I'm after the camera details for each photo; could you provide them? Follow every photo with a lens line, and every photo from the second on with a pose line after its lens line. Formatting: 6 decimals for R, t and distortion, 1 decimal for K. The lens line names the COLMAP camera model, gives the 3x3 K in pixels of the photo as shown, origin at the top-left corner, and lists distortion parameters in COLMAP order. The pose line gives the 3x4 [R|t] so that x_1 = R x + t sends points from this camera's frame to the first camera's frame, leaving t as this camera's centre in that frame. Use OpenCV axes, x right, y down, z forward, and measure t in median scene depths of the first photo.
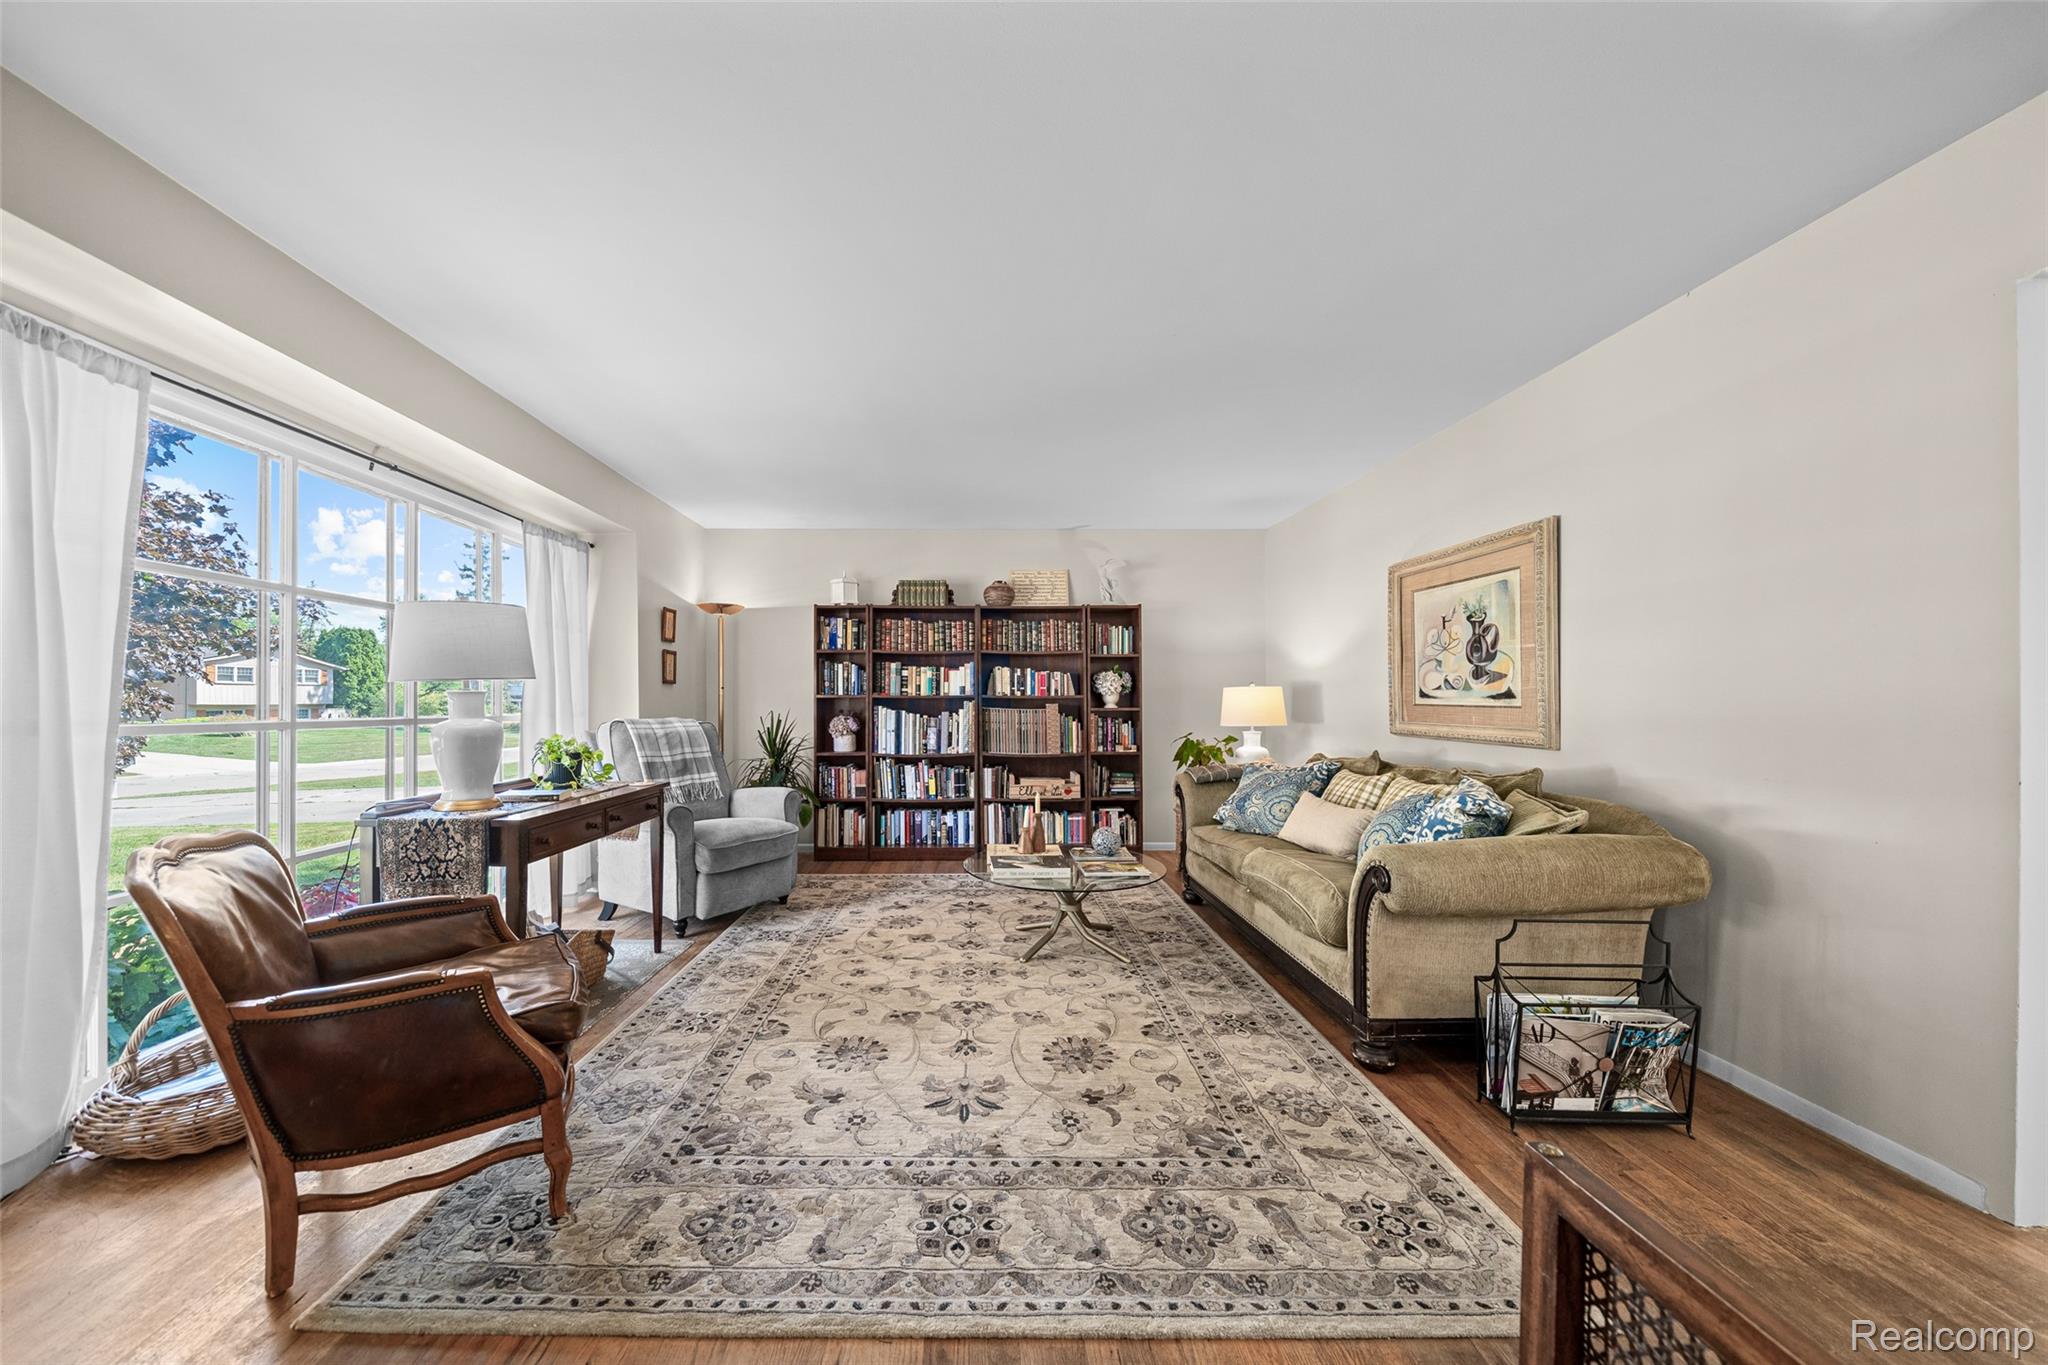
lens RADIAL K [[716.1, 0, 983.0], [0, 716.1, 697.7], [0, 0, 1]] dist [-0.002718, -0.000025]
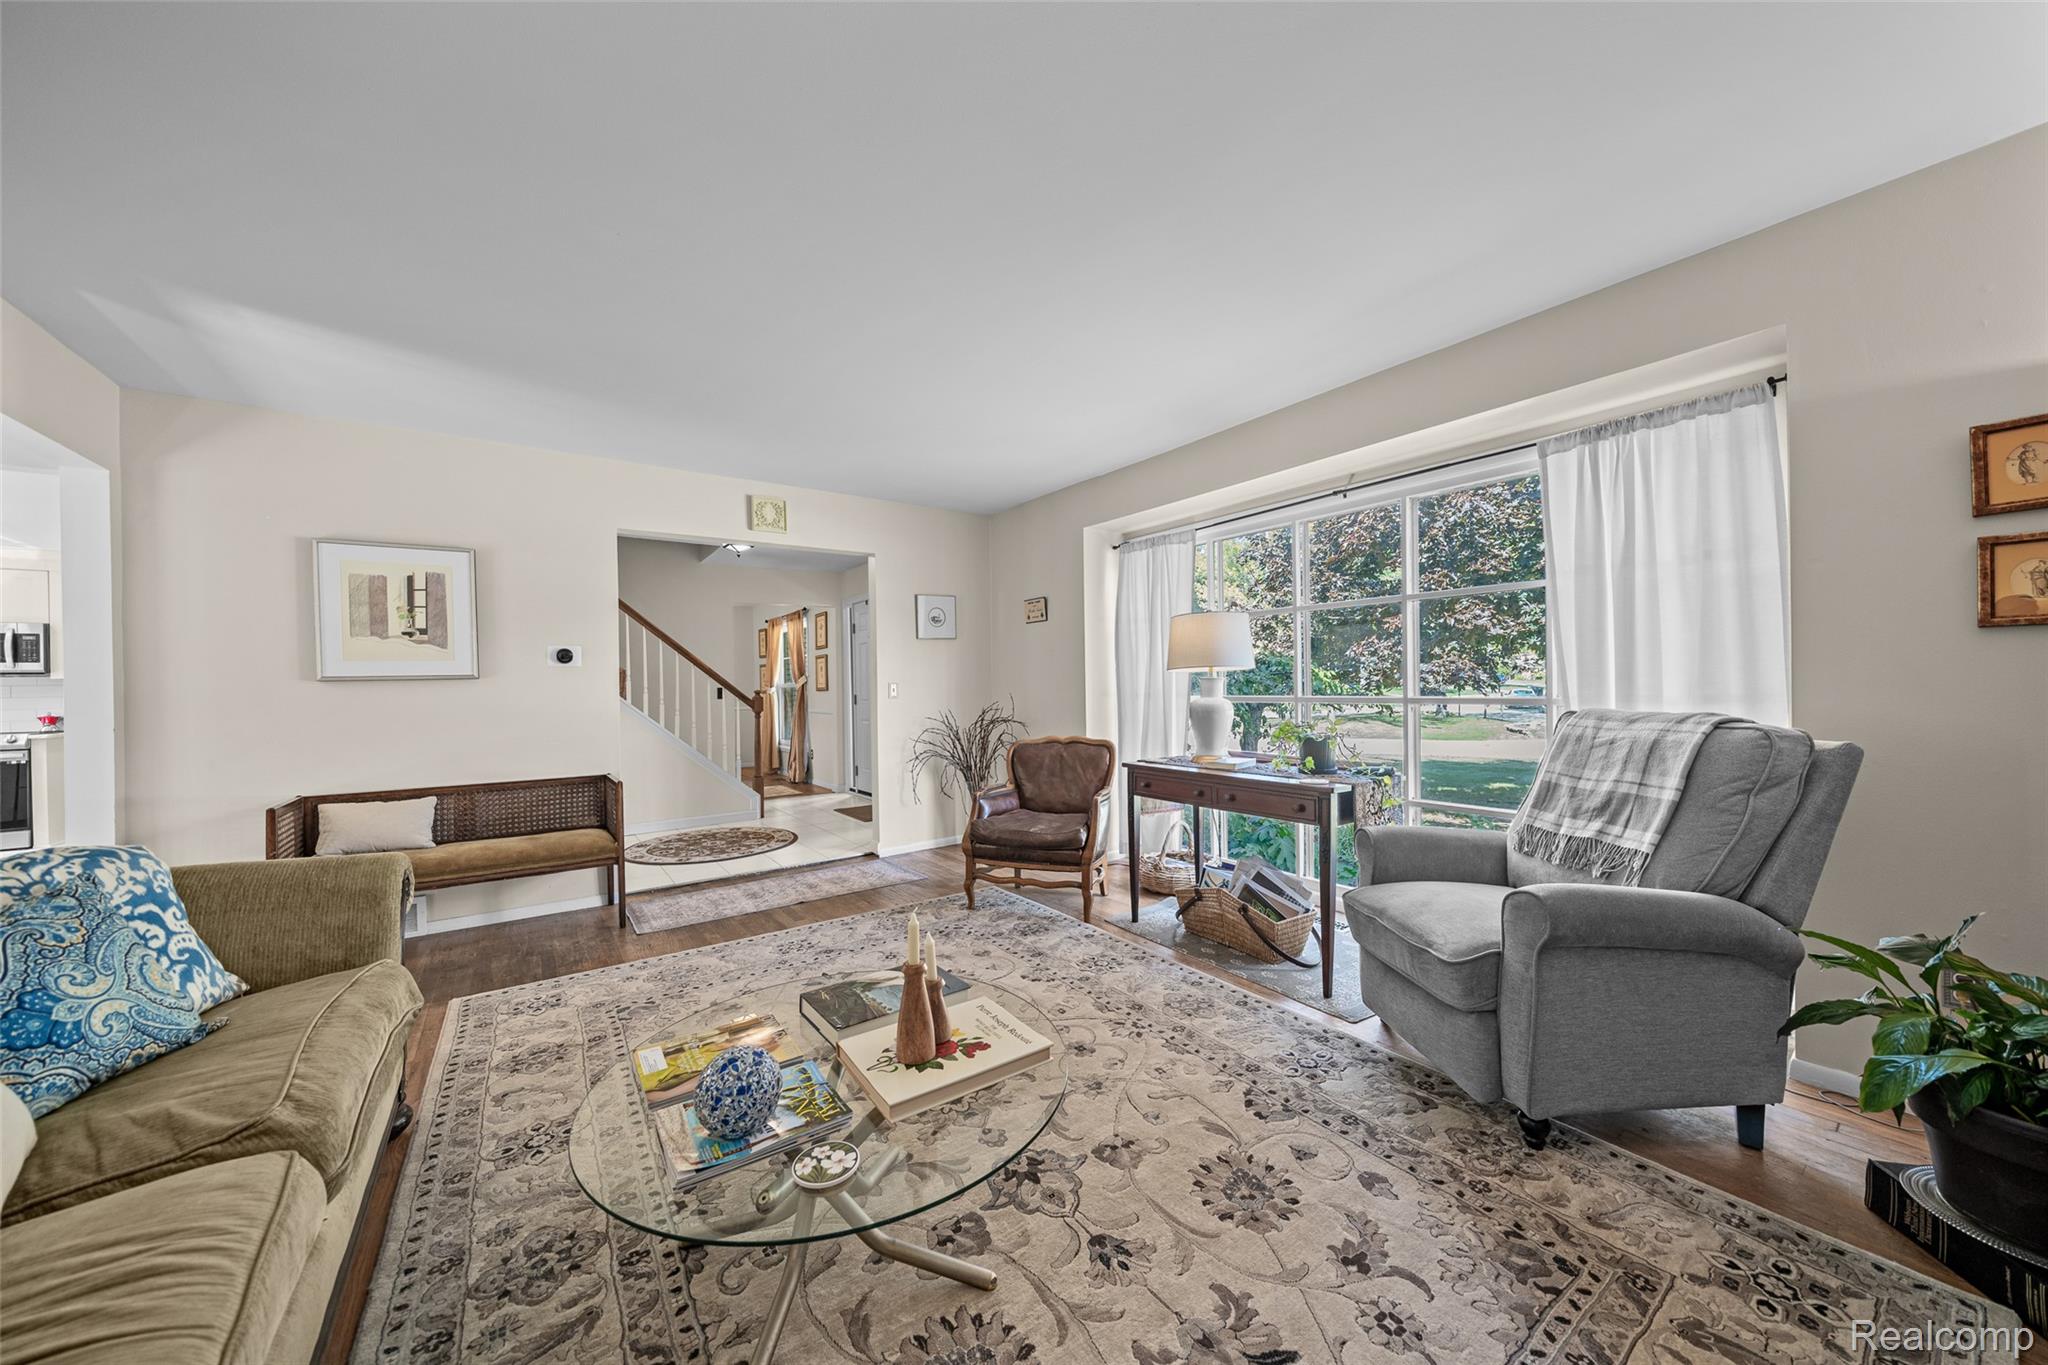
lens RADIAL K [[698.5, 0, 1021.1], [0, 698.5, 691.0], [0, 0, 1]] dist [-0.001740, -0.000079]
pose [[-0.824430, 0.016643, -0.565719, 0.264978], [0.017763, 0.999836, 0.003528, 0.004514], [0.565685, -0.007140, -0.824591, 1.446490]]
